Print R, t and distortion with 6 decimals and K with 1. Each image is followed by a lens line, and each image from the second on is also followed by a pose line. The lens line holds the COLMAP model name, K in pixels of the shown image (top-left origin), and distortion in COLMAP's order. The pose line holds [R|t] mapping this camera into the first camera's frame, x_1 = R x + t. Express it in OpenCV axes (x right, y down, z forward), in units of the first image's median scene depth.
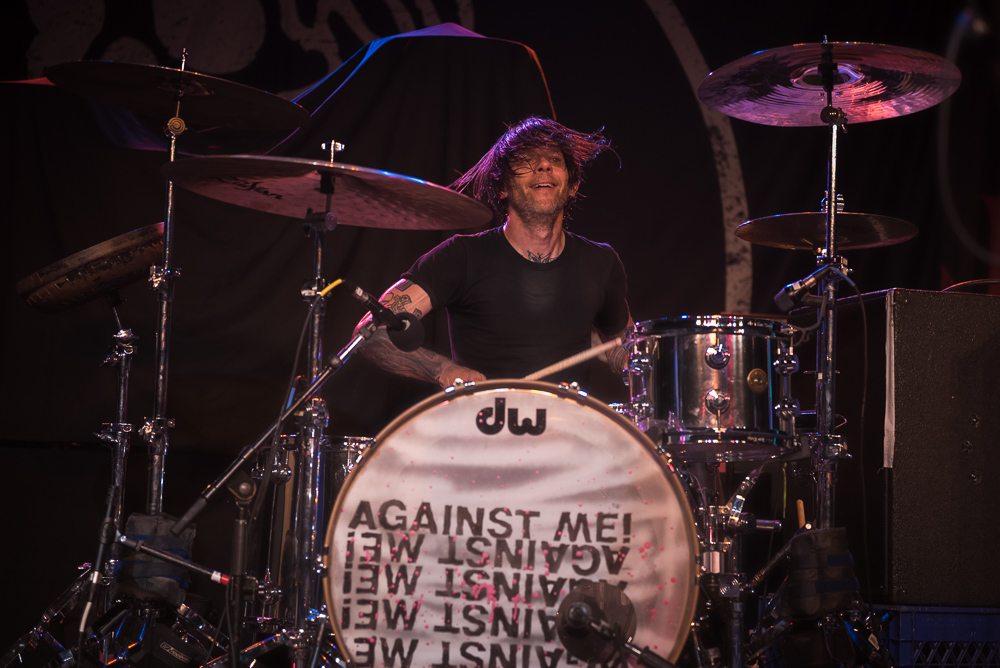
lens RADIAL K [[1981.8, 0, 557.3], [0, 1981.8, 294.7], [0, 0, 1]] dist [0.110589, 0.016040]
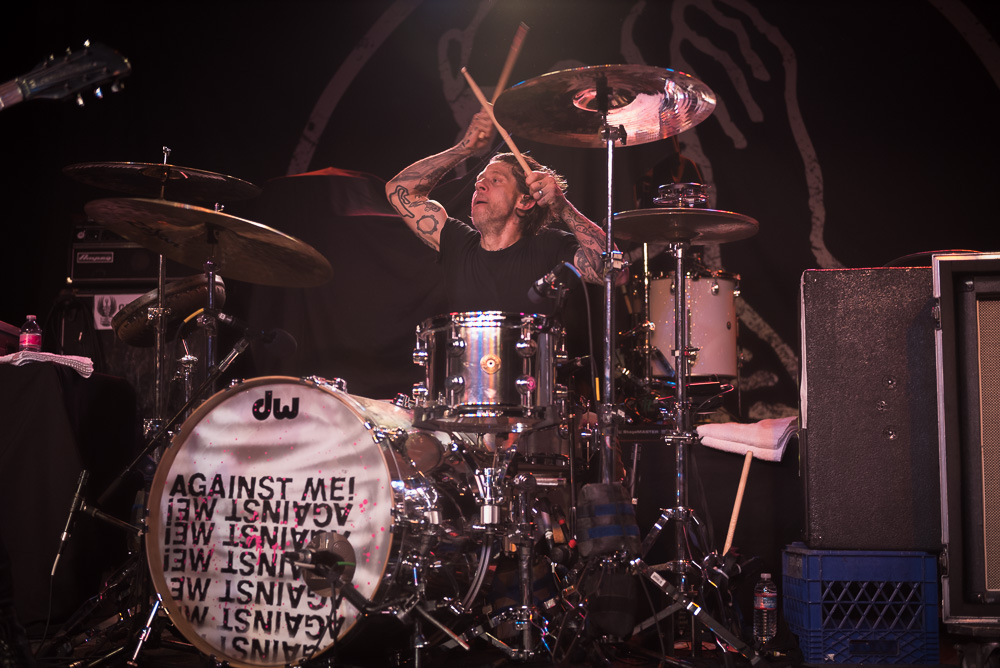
lens RADIAL K [[1600.1, 0, 500.0], [0, 1600.1, 334.0], [0, 0, 1]] dist [0.141277, -0.036049]
pose [[0.884432, -0.074690, -0.460654, 0.594667], [0.080224, 0.996748, -0.007586, 0.035544], [0.459722, -0.030246, 0.887548, 0.147690]]
